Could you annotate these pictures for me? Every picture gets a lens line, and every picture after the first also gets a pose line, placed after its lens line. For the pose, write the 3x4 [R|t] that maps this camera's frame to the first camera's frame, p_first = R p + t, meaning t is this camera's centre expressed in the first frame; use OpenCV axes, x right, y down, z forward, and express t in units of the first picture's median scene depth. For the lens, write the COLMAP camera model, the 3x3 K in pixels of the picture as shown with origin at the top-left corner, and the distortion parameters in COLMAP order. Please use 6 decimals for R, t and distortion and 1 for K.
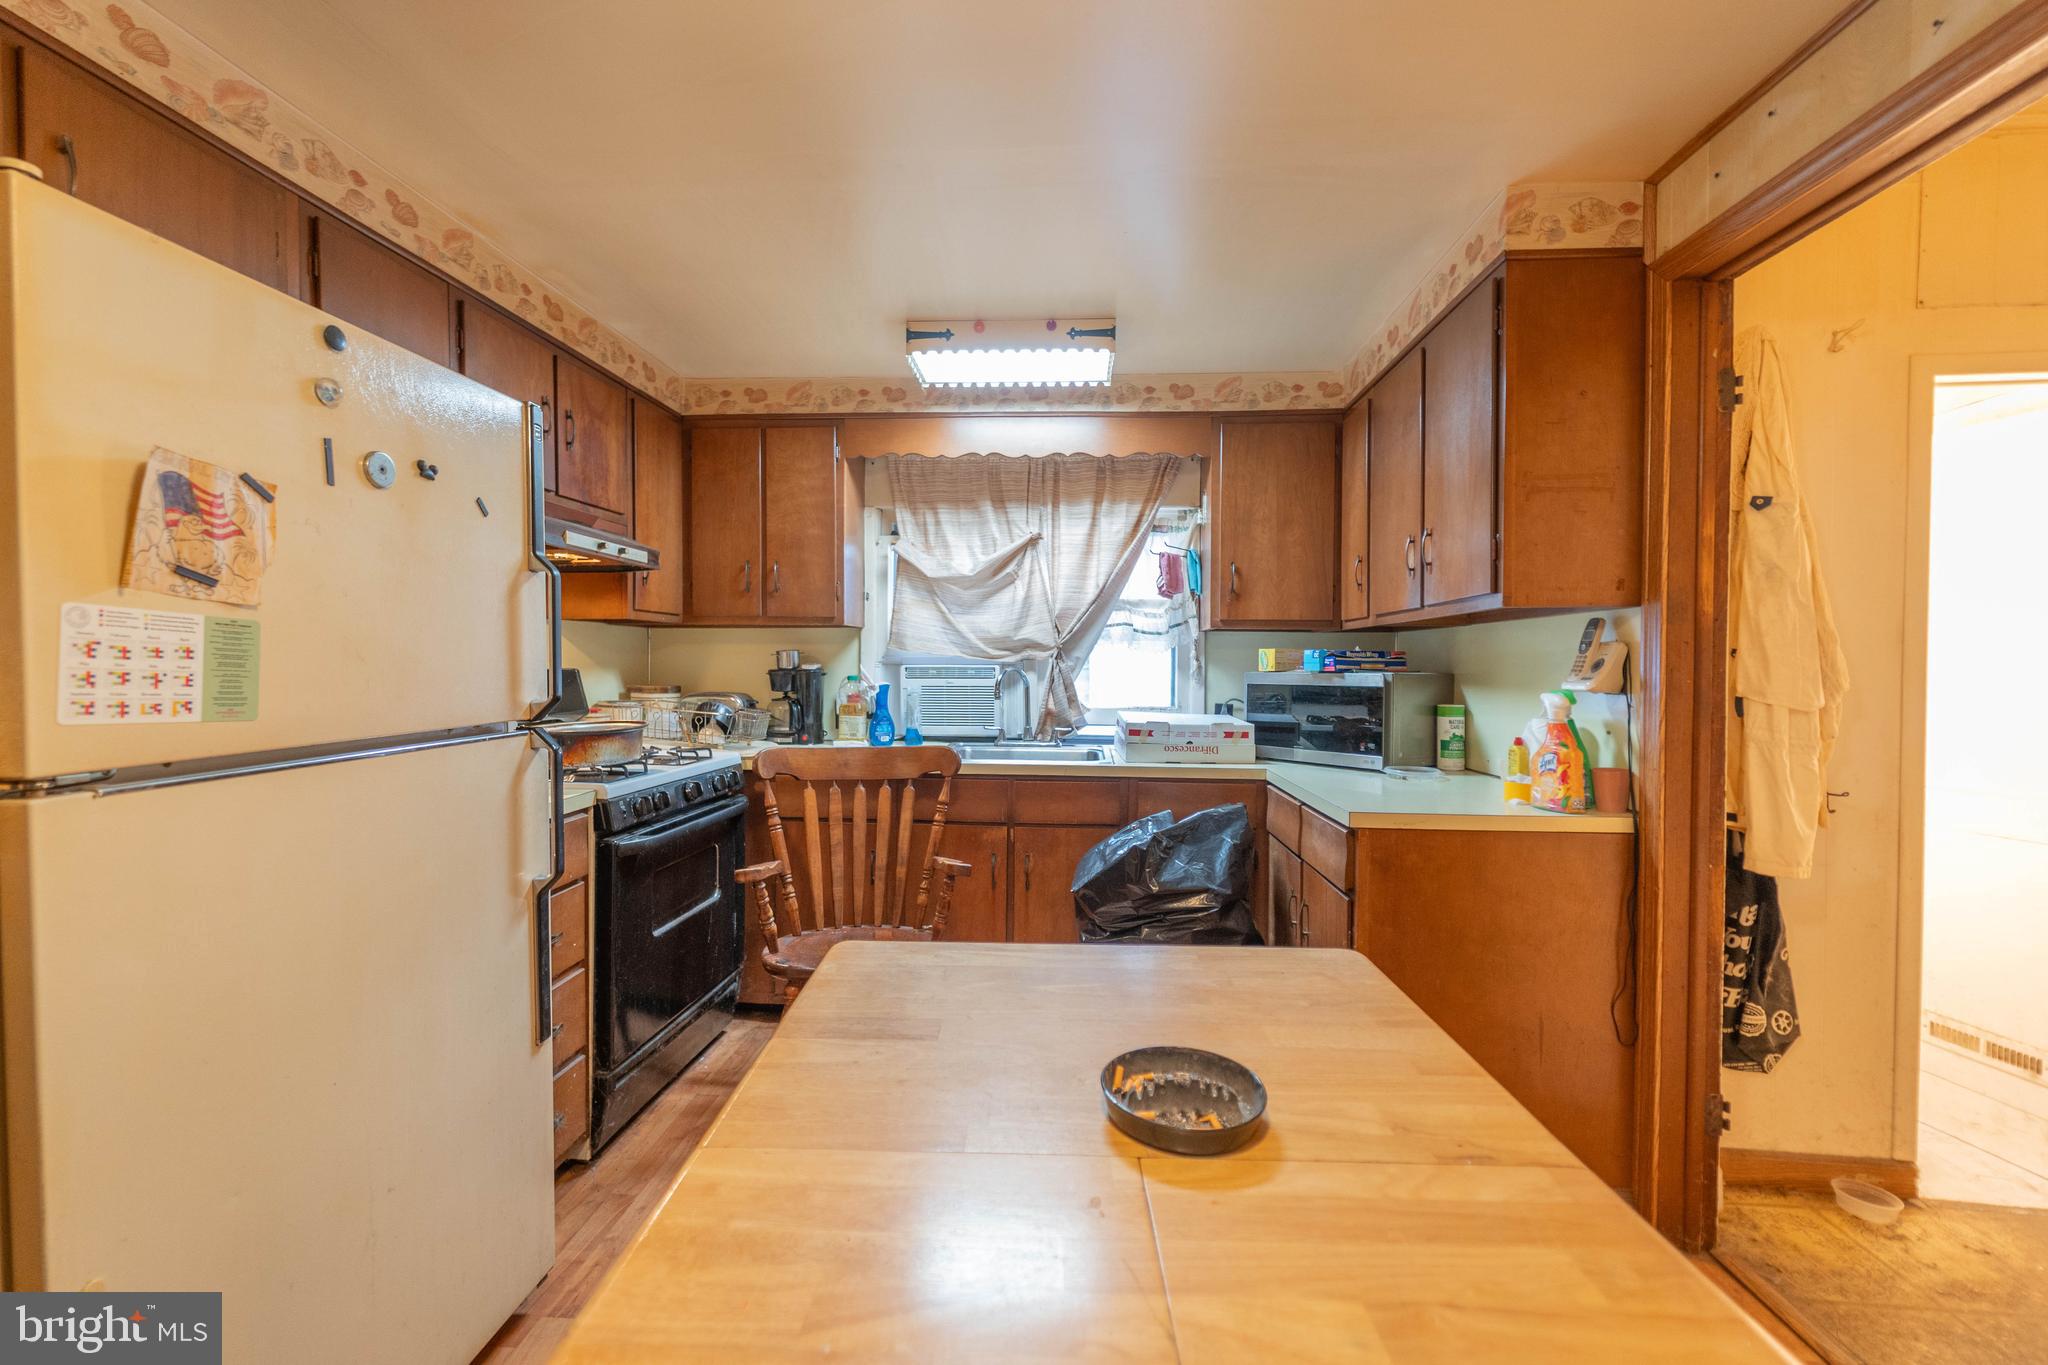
lens RADIAL K [[837.4, 0, 1059.8], [0, 837.4, 686.7], [0, 0, 1]] dist [0.003649, -0.001587]
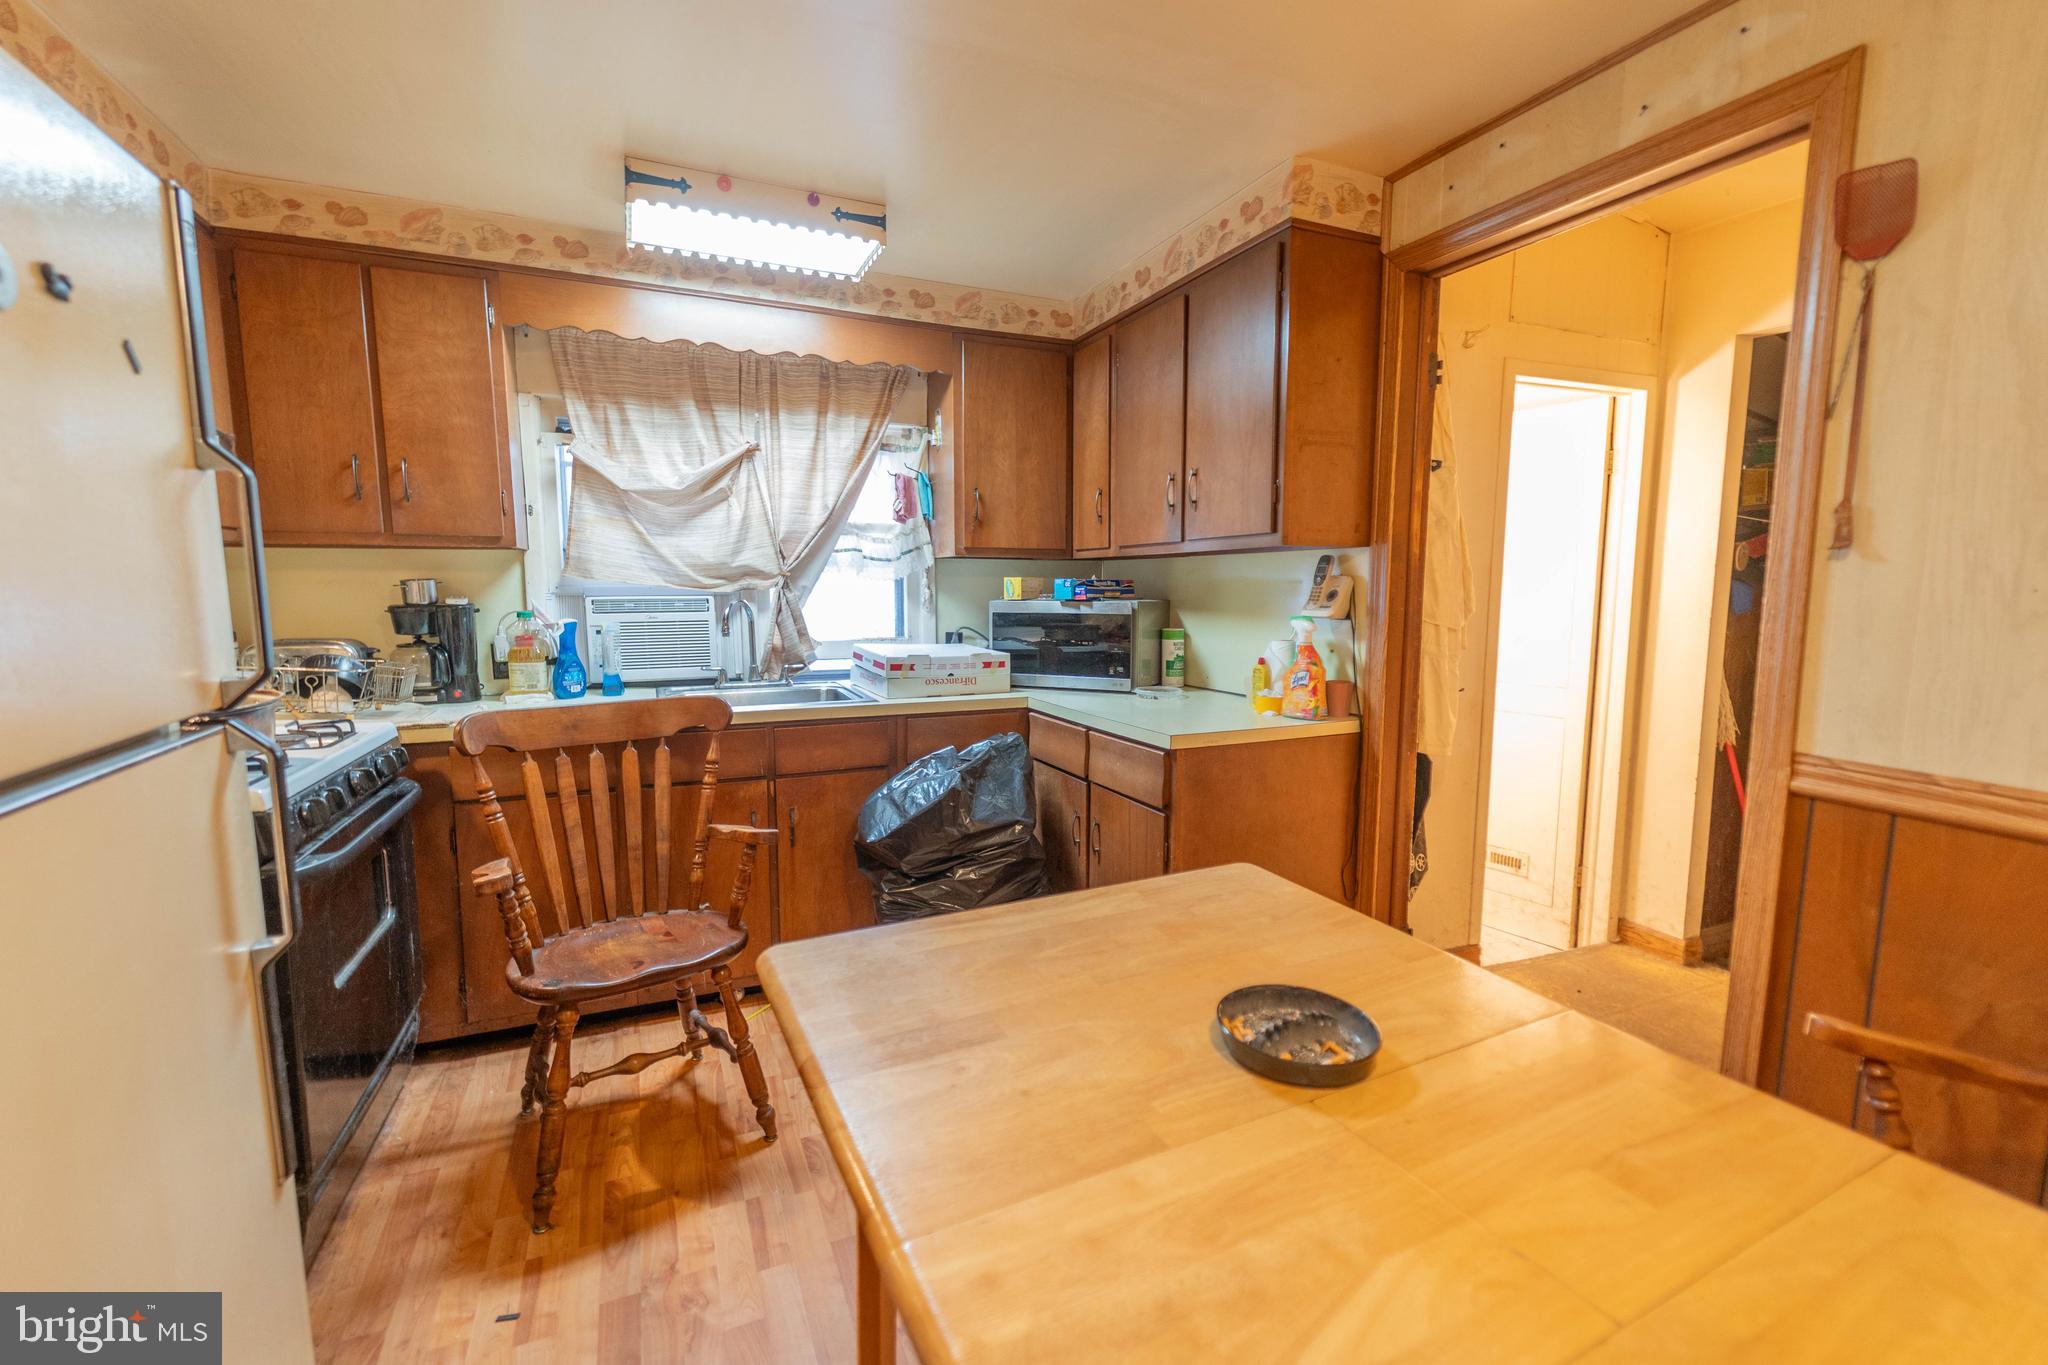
lens RADIAL K [[837.4, 0, 1029.2], [0, 837.4, 683.4], [0, 0, 1]] dist [0.003649, -0.001587]
pose [[0.891659, -0.058116, 0.448962, -0.226329], [0.015725, 0.995103, 0.097582, -0.019237], [-0.452434, -0.079950, 0.888207, 0.098980]]
